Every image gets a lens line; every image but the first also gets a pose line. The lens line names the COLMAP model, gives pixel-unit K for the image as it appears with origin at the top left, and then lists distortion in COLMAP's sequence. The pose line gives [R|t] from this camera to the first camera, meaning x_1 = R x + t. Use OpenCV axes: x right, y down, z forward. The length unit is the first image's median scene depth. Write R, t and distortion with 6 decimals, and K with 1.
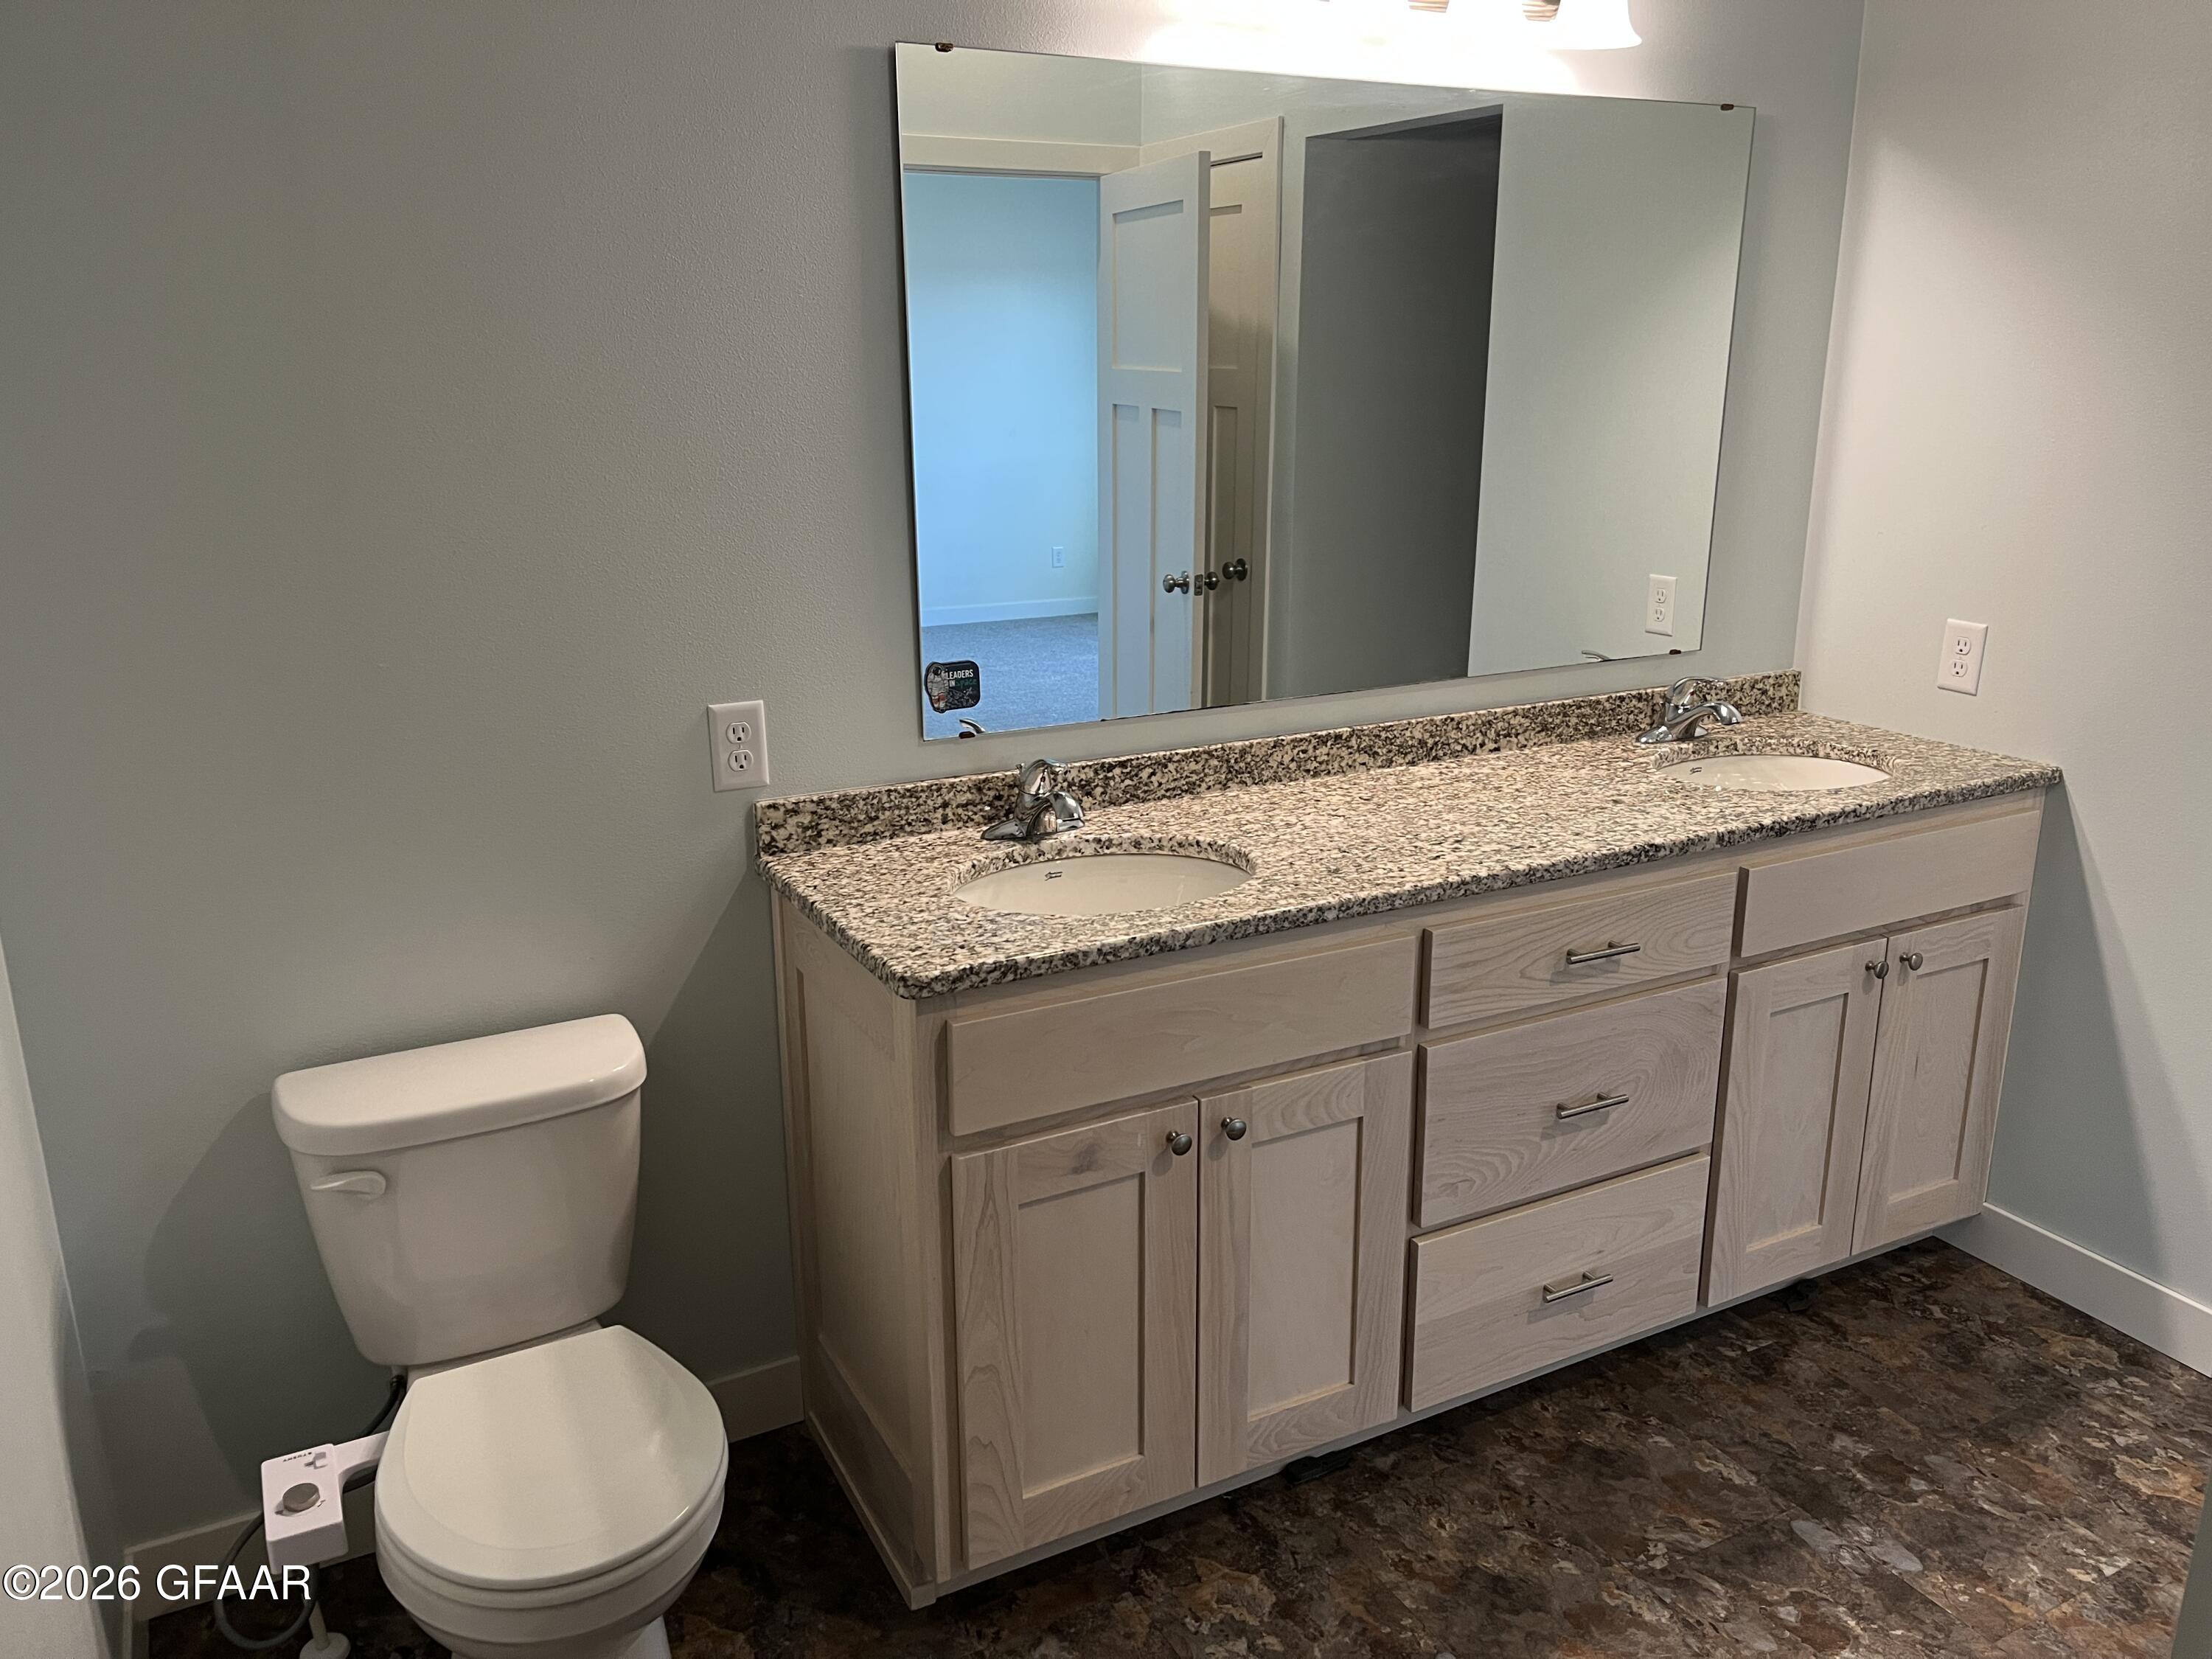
lens RADIAL K [[1672.2, 0, 1100.6], [0, 1672.2, 835.4], [0, 0, 1]] dist [0.073765, -0.098462]
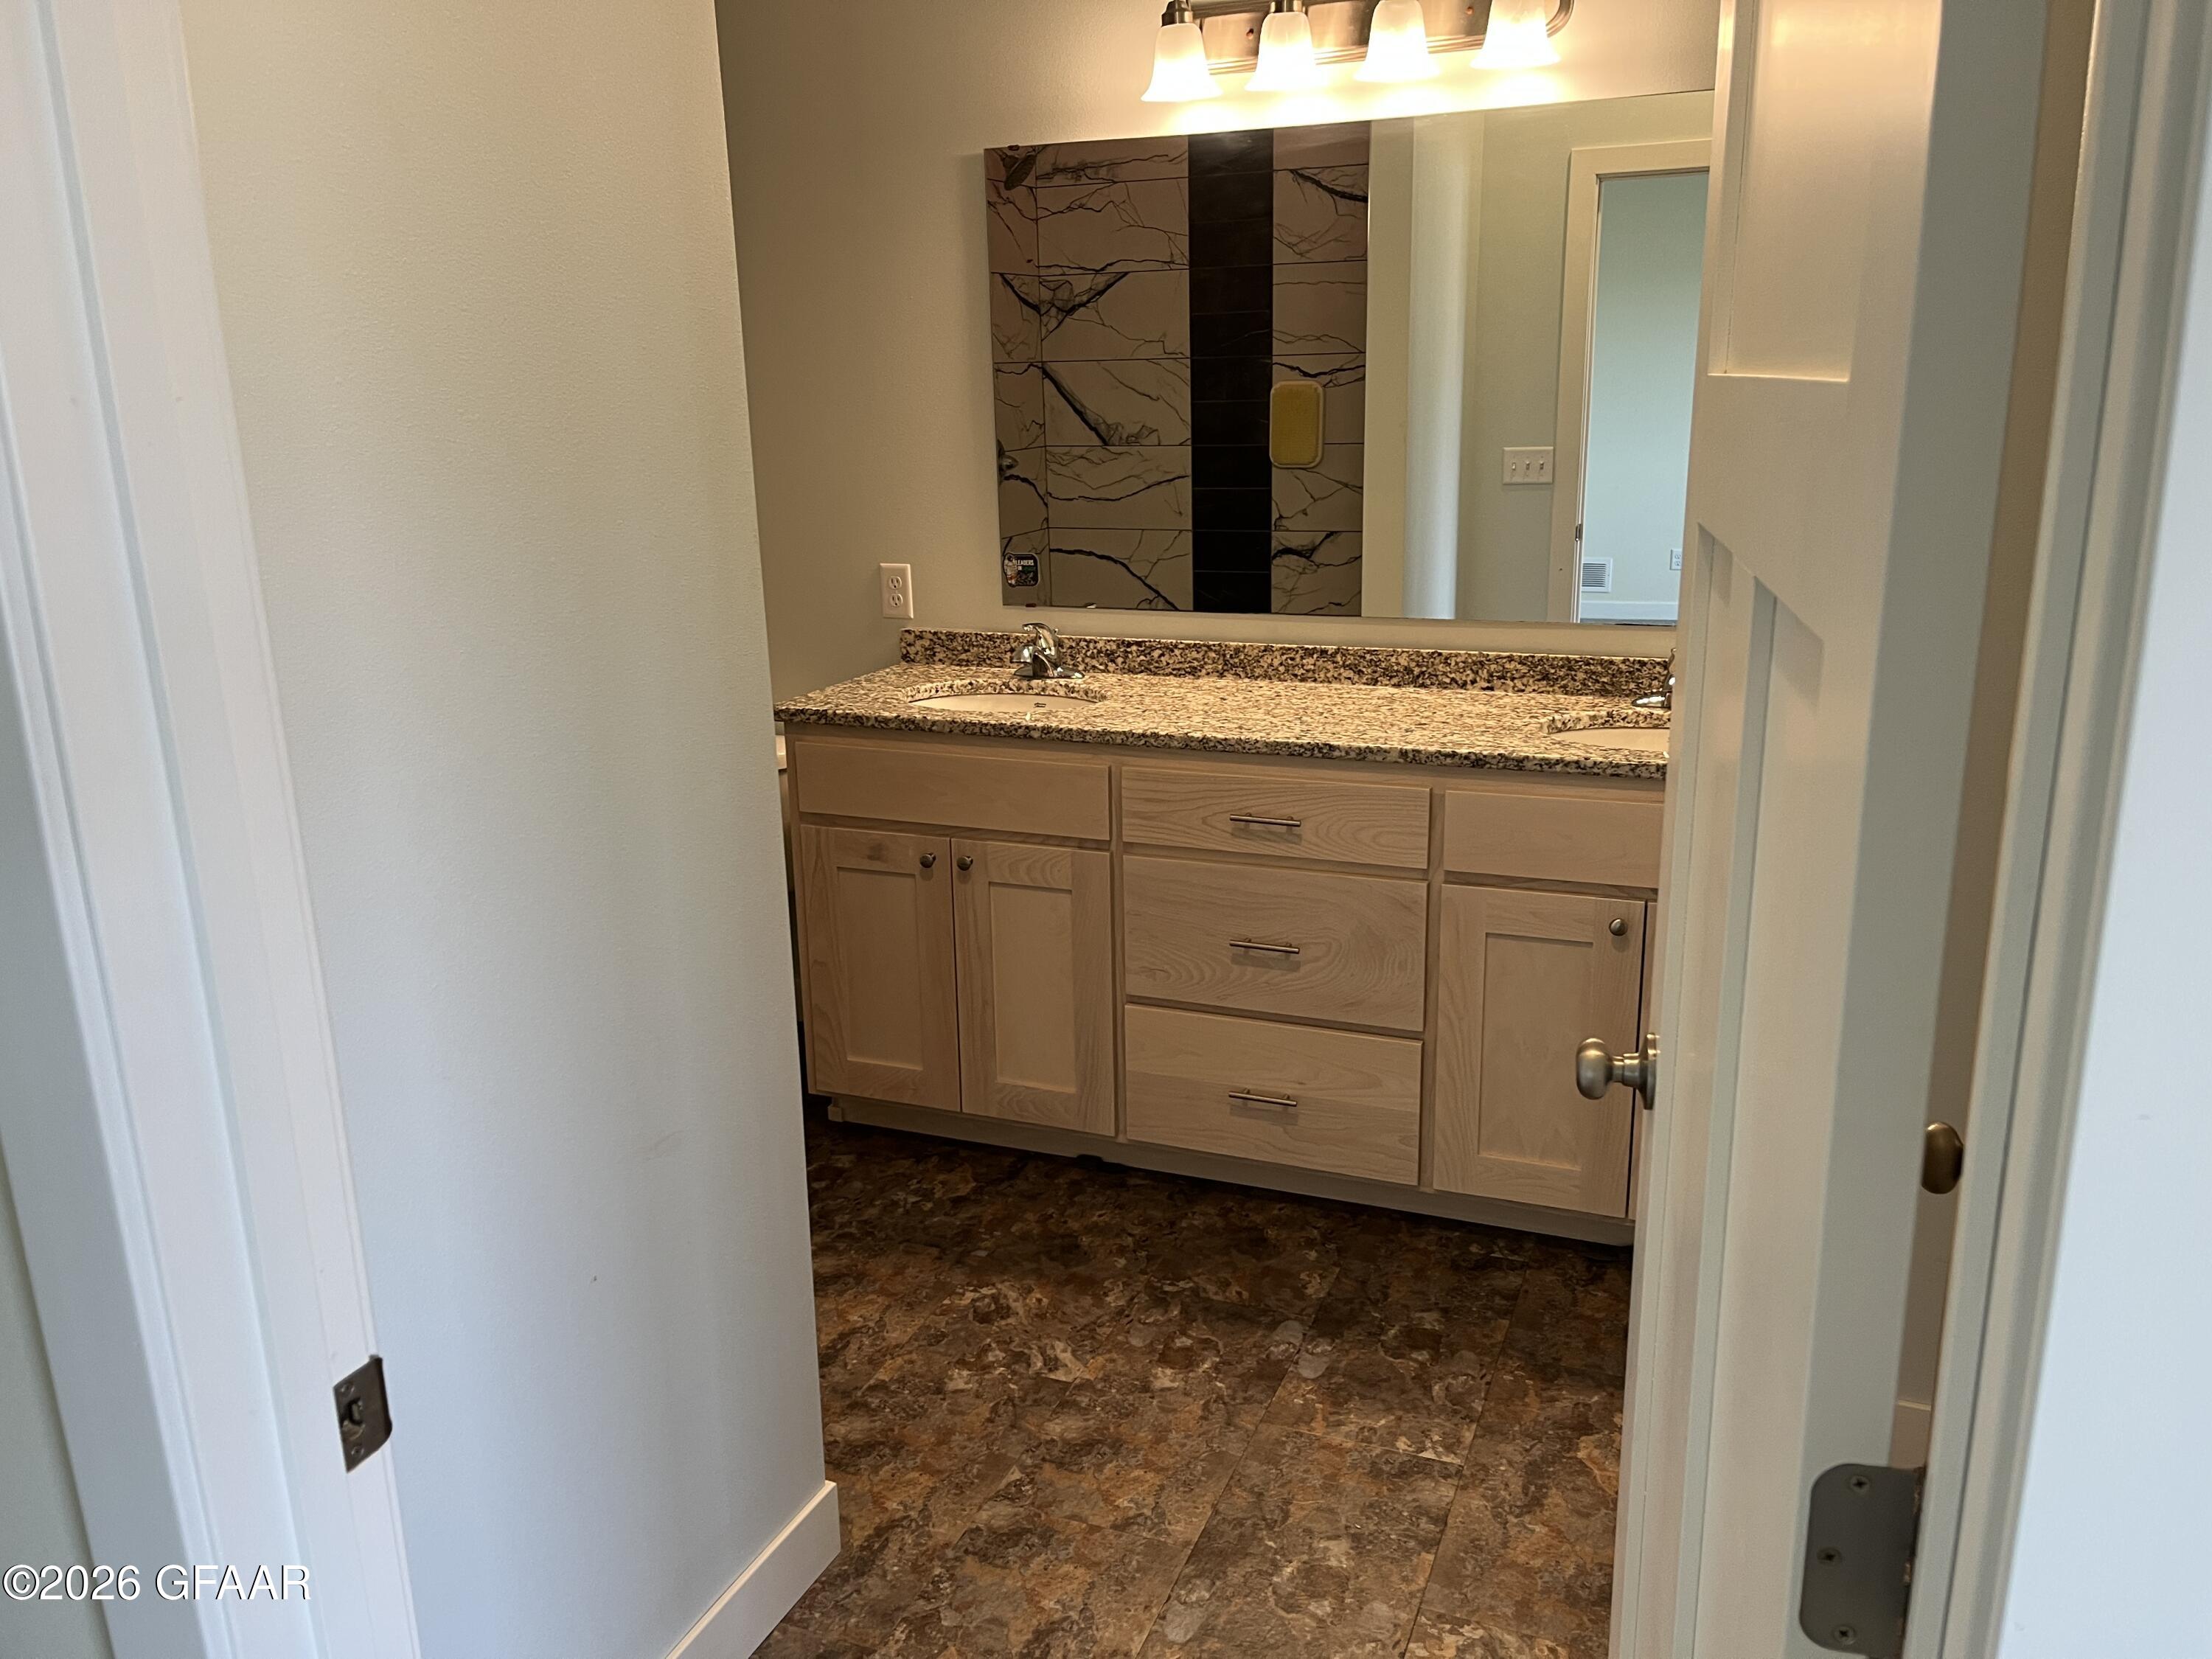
lens RADIAL K [[1672.2, 0, 1099.4], [0, 1672.2, 818.7], [0, 0, 1]] dist [0.073765, -0.098462]
pose [[0.640035, 0.189410, -0.744633, 1.034491], [-0.194994, 0.977452, 0.081028, -0.006962], [0.743190, 0.093338, 0.662538, 0.078566]]
